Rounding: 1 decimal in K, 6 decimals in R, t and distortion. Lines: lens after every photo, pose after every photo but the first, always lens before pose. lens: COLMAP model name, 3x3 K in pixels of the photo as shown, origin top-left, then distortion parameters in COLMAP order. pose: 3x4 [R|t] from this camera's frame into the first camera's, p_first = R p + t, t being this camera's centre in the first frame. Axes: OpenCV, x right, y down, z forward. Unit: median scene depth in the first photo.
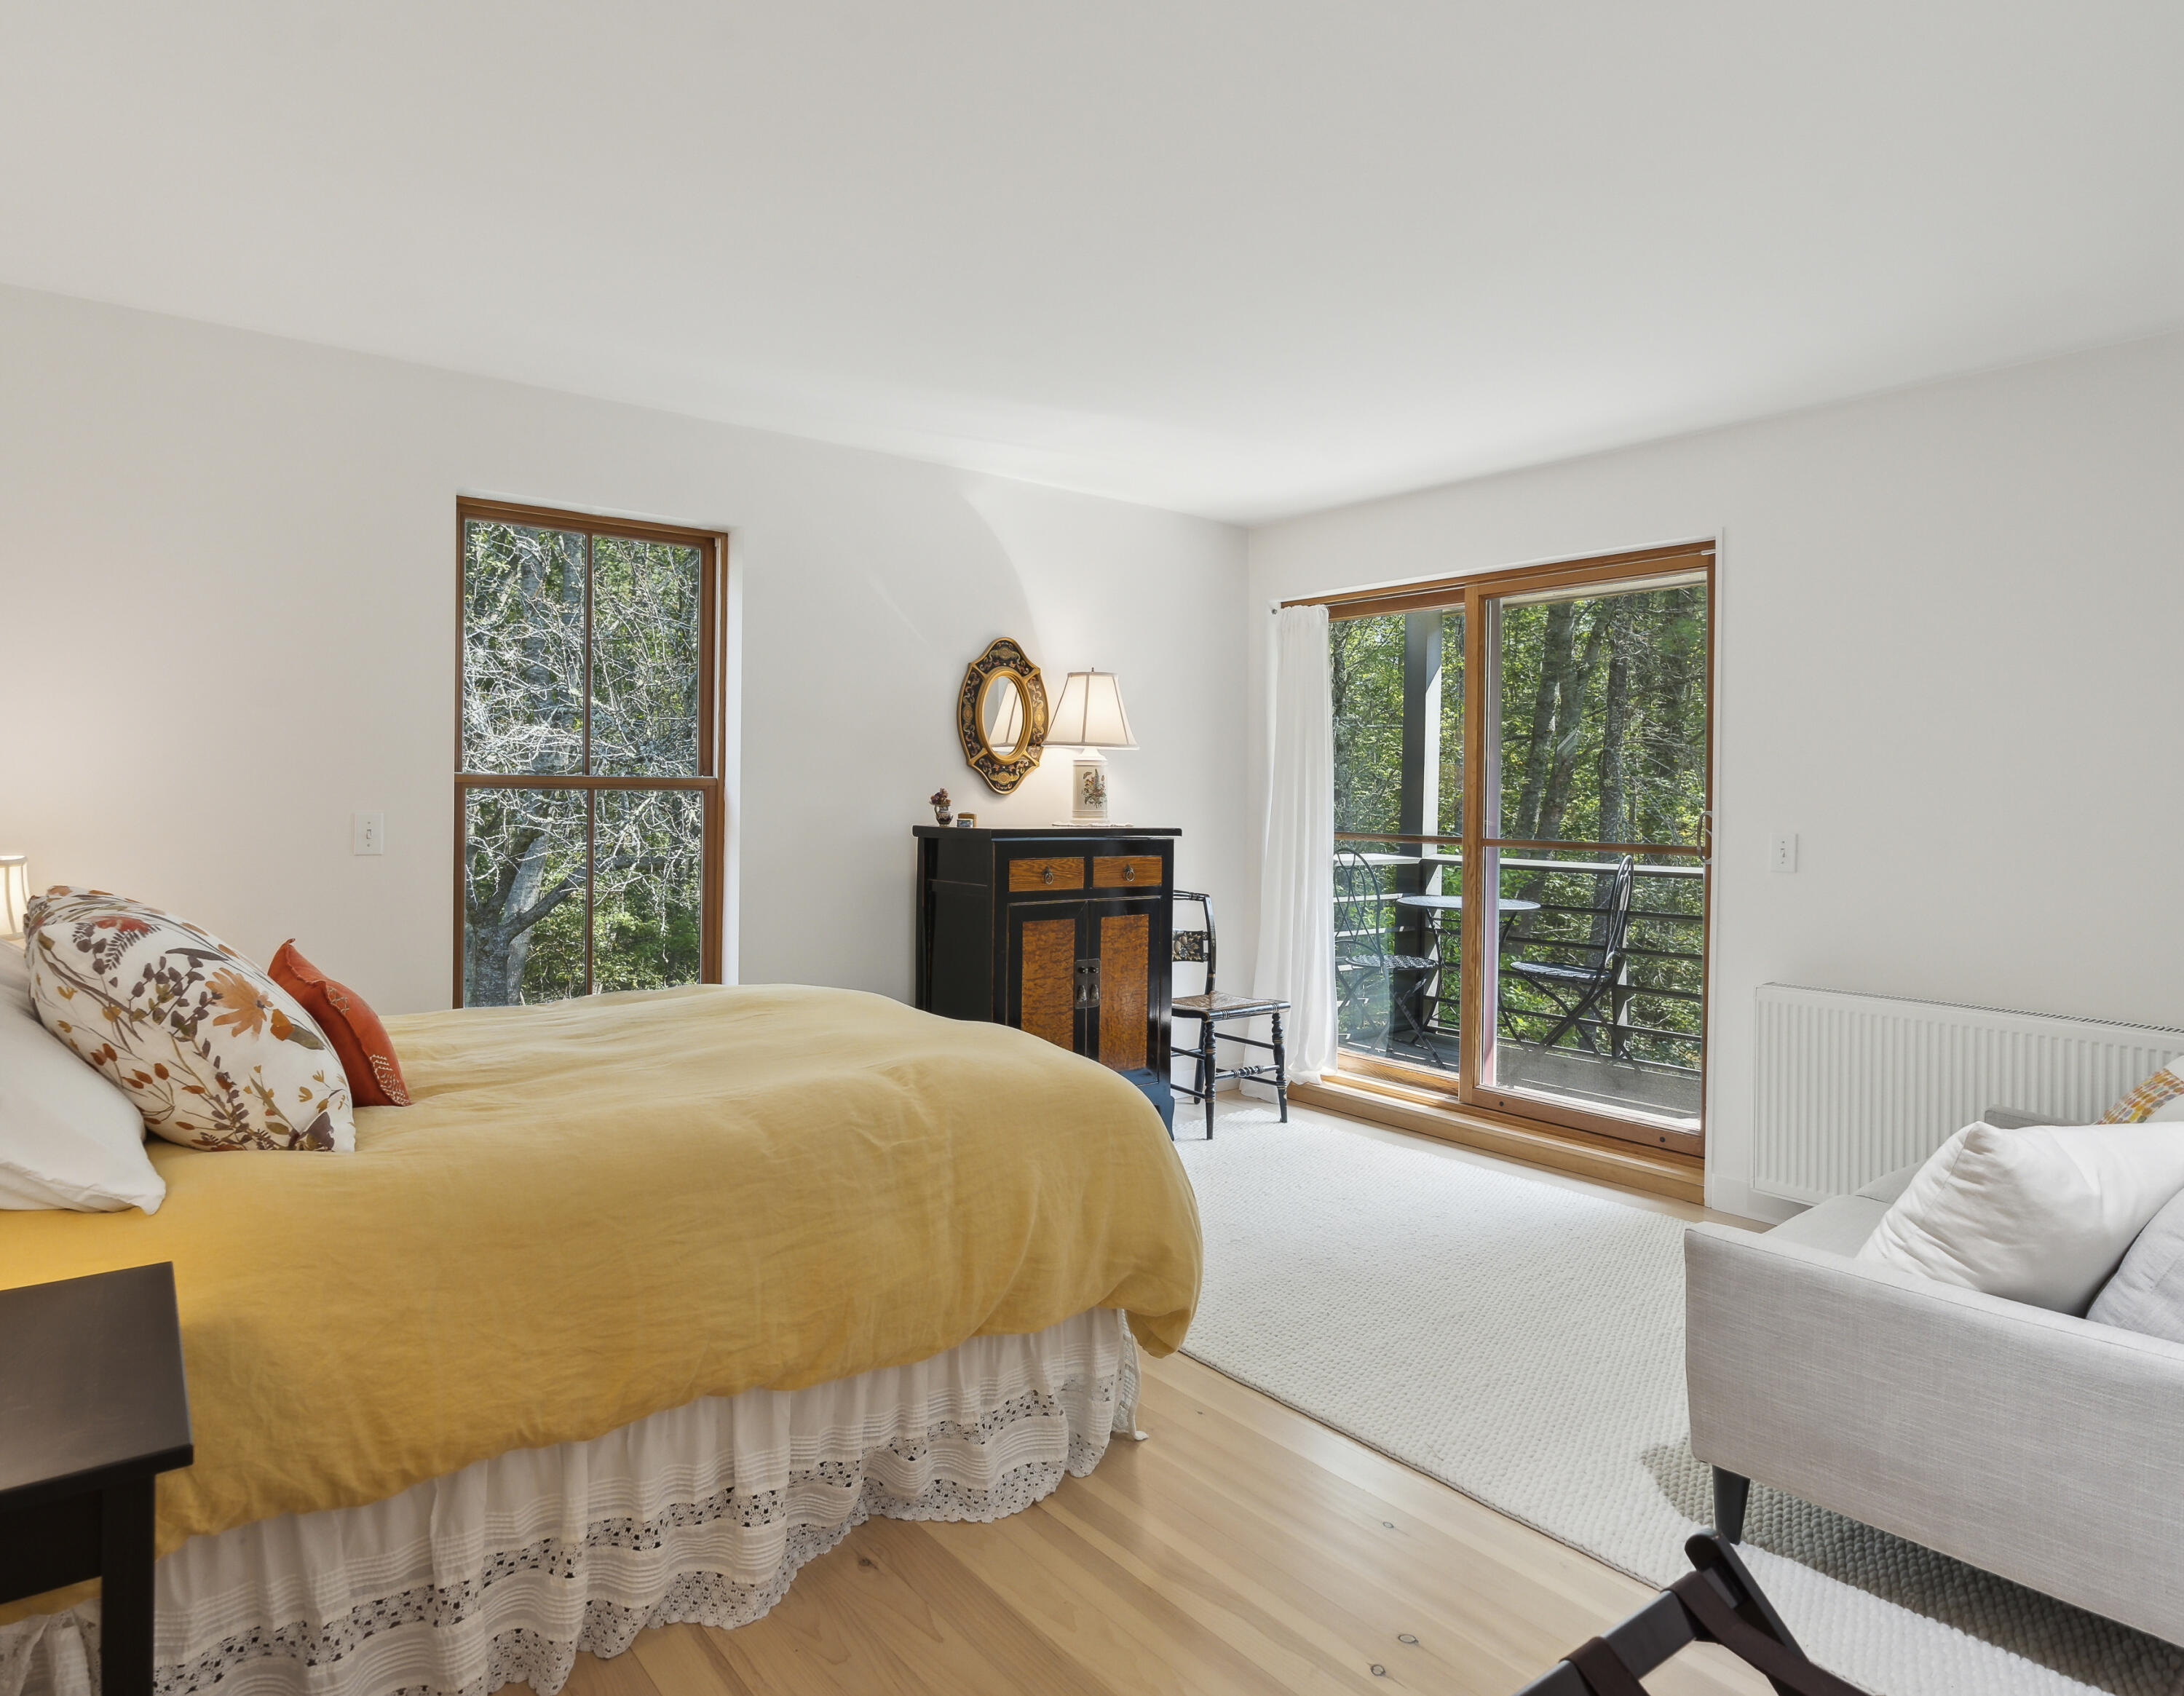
lens RADIAL K [[1315.2, 0, 1092.9], [0, 1315.2, 792.2], [0, 0, 1]] dist [-0.005947, 0.002869]
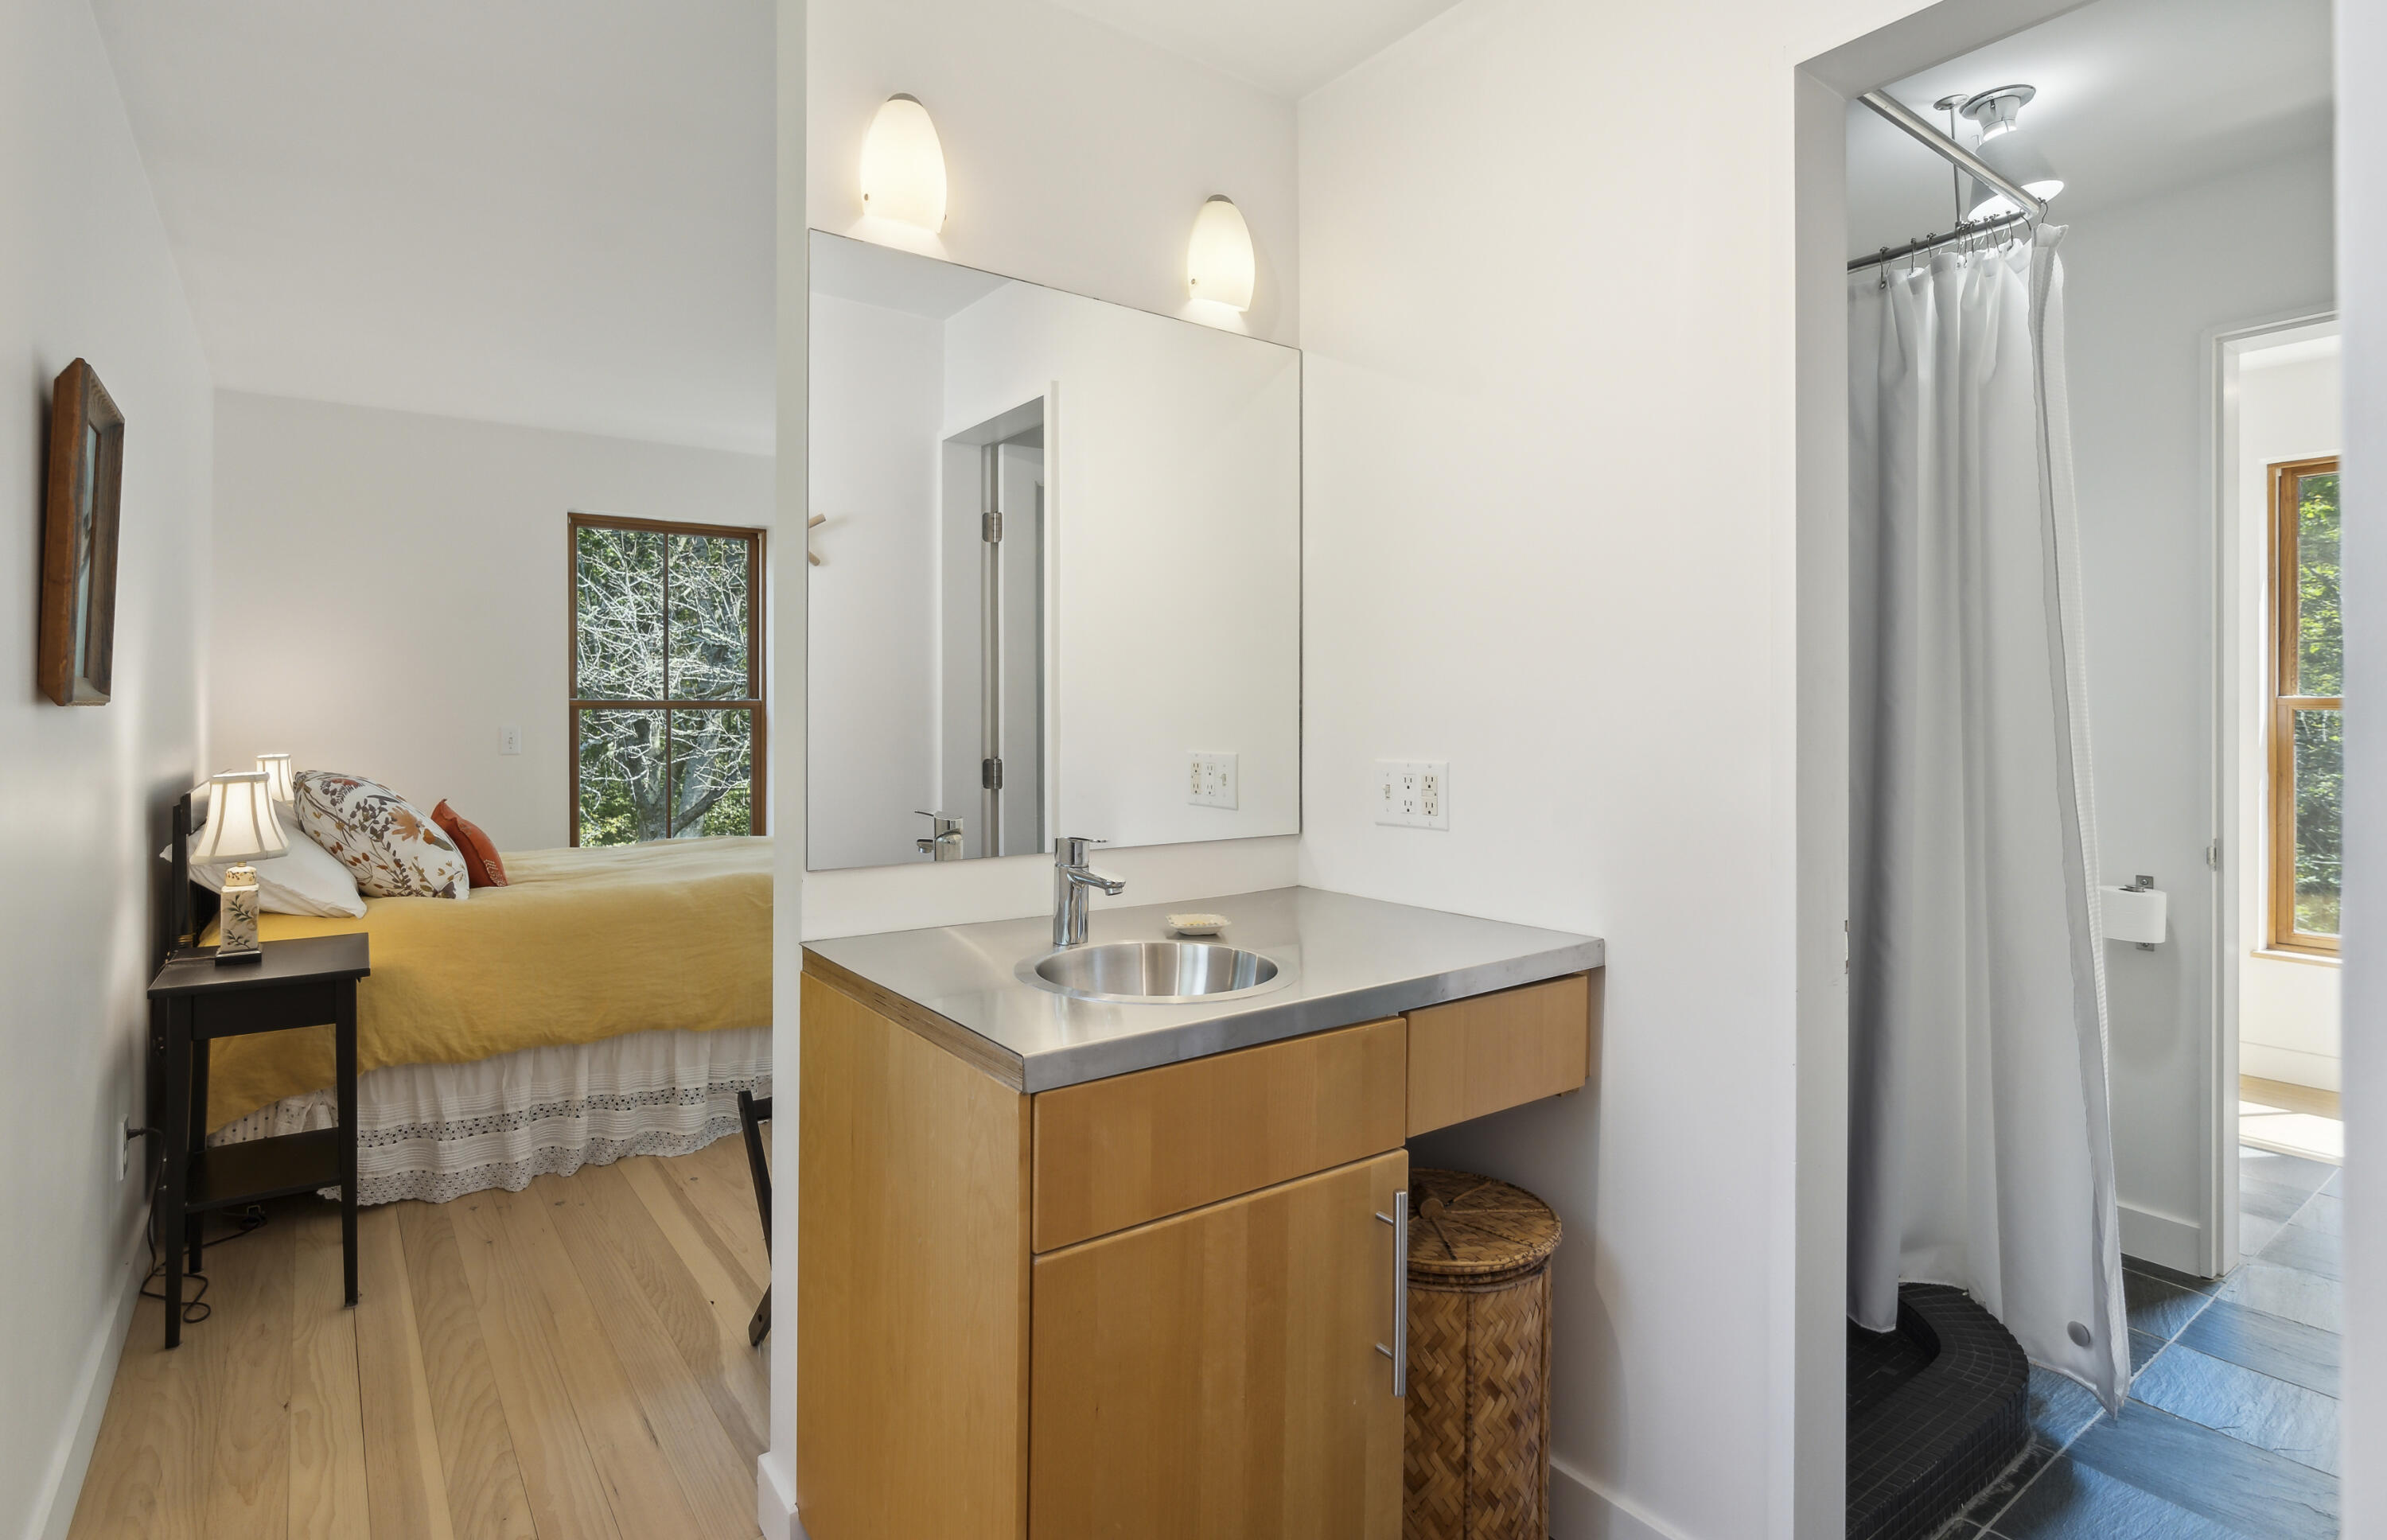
lens RADIAL K [[1183.6, 0, 1190.0], [0, 1183.6, 712.7], [0, 0, 1]] dist [-0.000048, -0.000543]
pose [[0.999664, -0.010049, -0.023883, 0.555651], [0.010203, 0.999928, 0.006361, -0.001204], [0.023818, -0.006603, 0.999695, -0.723998]]
